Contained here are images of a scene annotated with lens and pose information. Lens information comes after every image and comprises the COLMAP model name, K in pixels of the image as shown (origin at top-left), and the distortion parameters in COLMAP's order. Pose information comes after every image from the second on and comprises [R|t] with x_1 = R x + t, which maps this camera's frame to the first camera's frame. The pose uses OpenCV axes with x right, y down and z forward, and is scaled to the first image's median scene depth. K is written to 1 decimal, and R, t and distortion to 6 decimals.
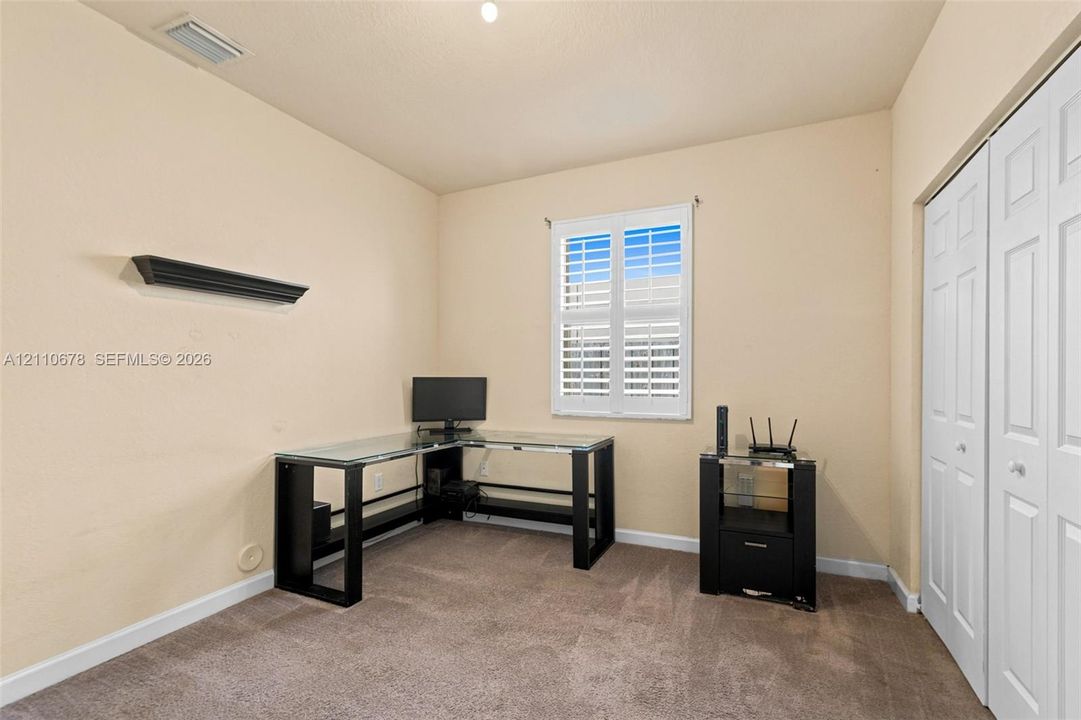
lens RADIAL K [[471.6, 0, 539.6], [0, 471.6, 390.6], [0, 0, 1]] dist [-0.000129, -0.000007]
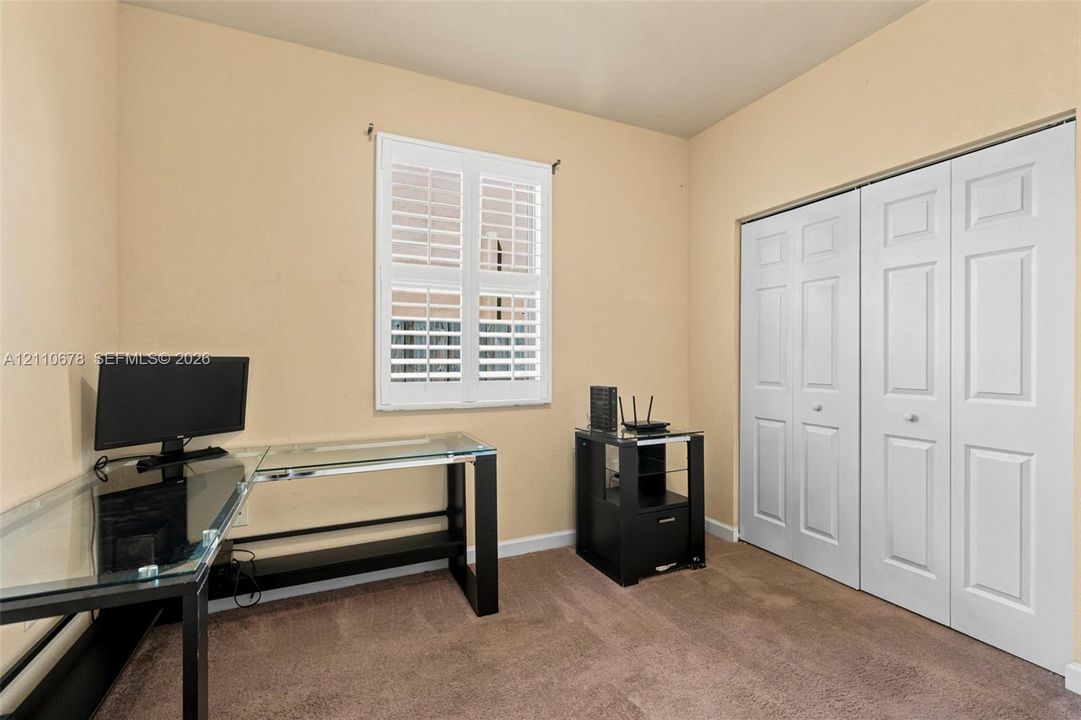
lens RADIAL K [[481.4, 0, 541.0], [0, 481.4, 367.3], [0, 0, 1]] dist [-0.003450, -0.000319]
pose [[0.655644, -0.013661, 0.754947, -0.426677], [0.023631, 0.999718, -0.002433, -0.007128], [-0.754700, 0.019435, 0.655782, 0.436704]]
